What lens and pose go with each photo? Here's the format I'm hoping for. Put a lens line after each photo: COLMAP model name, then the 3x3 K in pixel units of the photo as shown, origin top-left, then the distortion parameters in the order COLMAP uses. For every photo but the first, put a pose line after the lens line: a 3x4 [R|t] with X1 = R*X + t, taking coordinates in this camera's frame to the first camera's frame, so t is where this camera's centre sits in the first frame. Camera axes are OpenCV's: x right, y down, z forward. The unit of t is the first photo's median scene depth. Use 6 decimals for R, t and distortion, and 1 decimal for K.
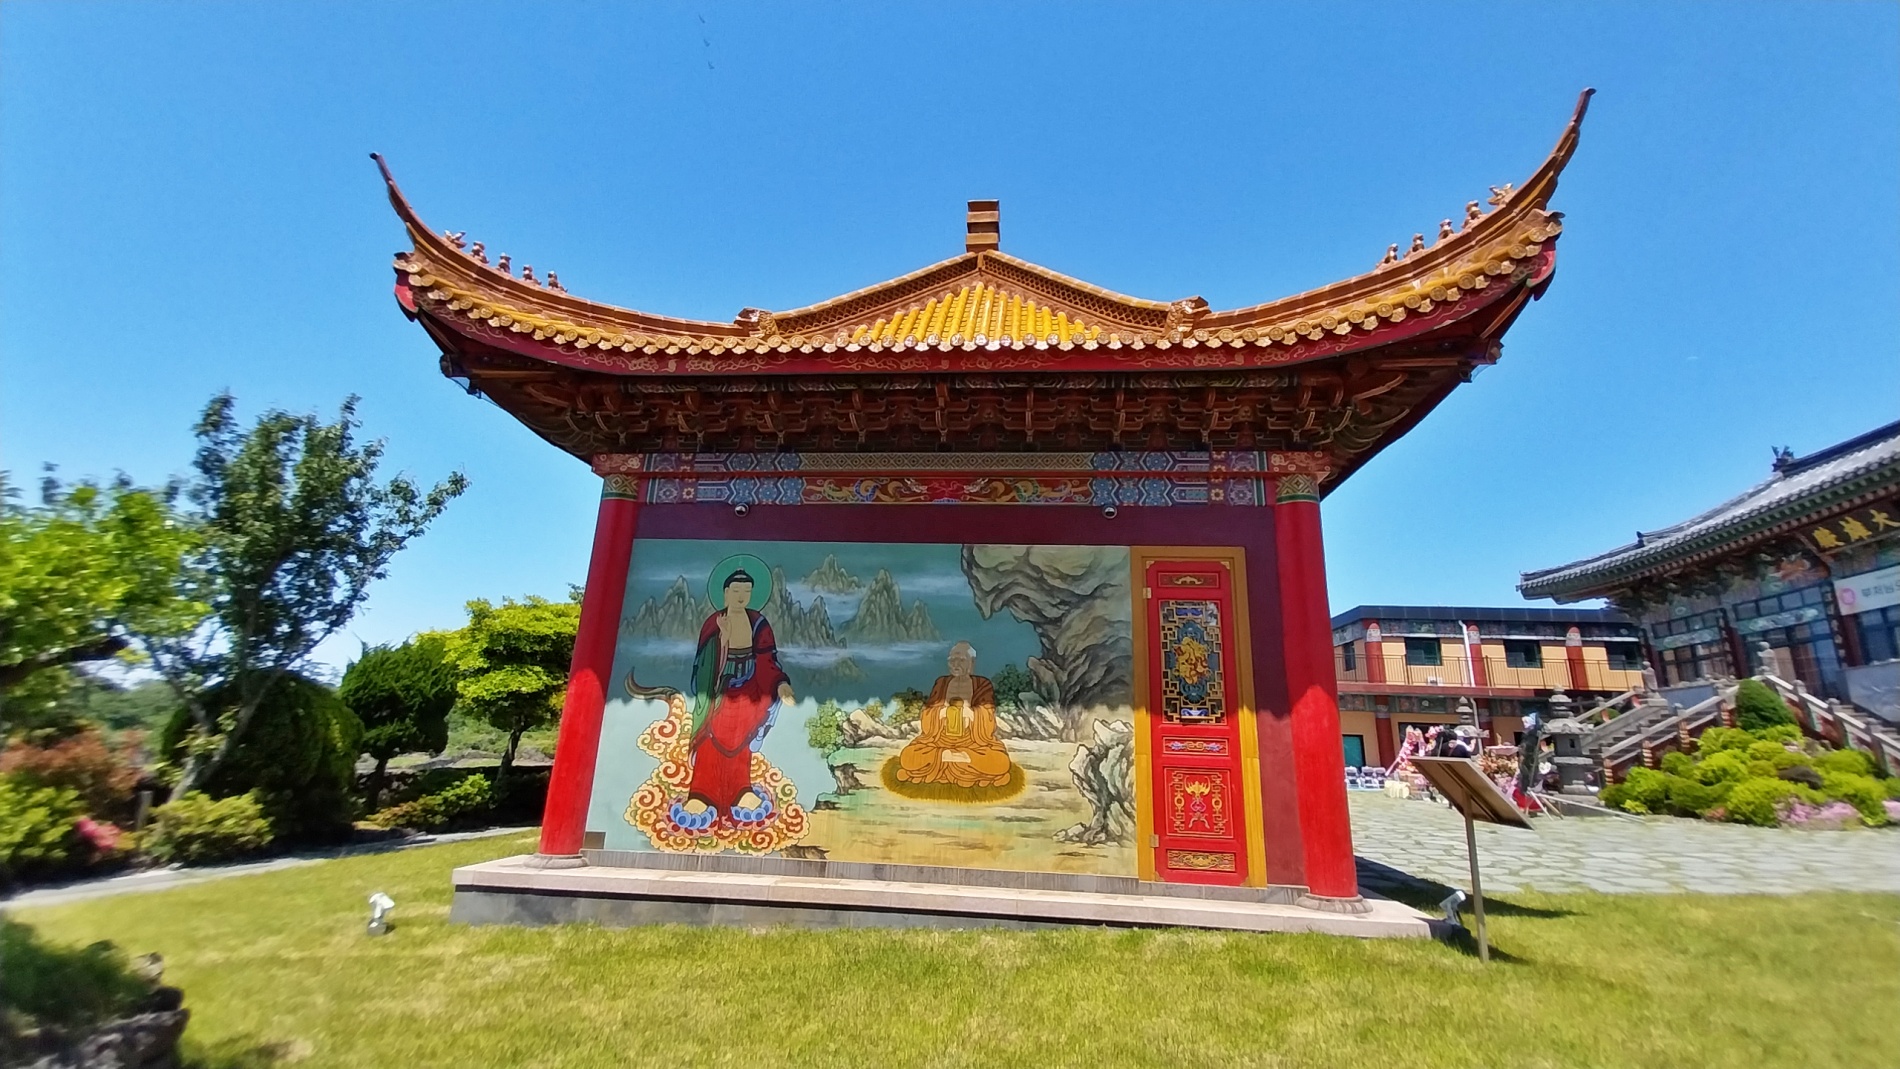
lens RADIAL K [[758.7, 0, 1009.2], [0, 758.7, 537.8], [0, 0, 1]] dist [0.012210, -0.009066]
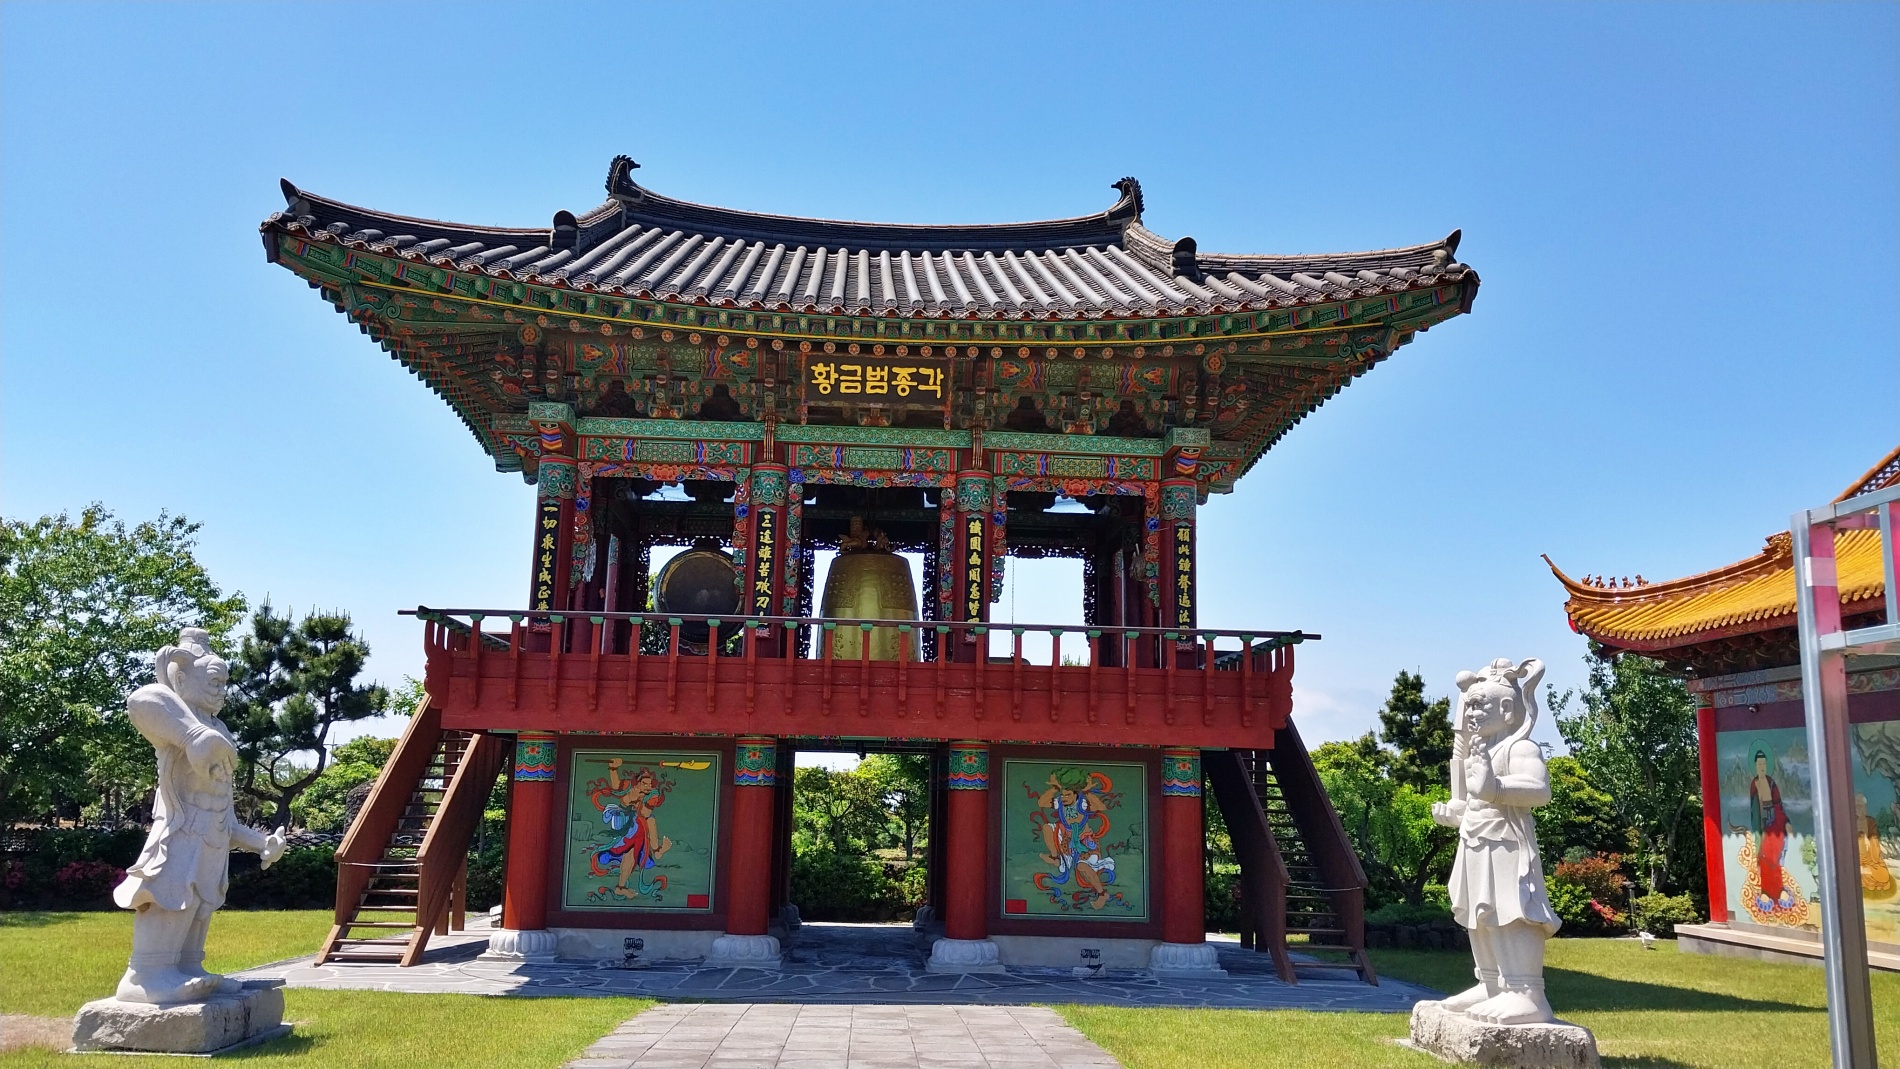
lens RADIAL K [[1515.4, 0, 953.0], [0, 1515.4, 529.4], [0, 0, 1]] dist [0.022971, -0.037107]
pose [[0.147680, -0.205358, -0.967481, 2.563891], [0.251262, 0.953903, -0.164122, -0.299322], [0.956587, -0.218853, 0.192472, -1.097046]]
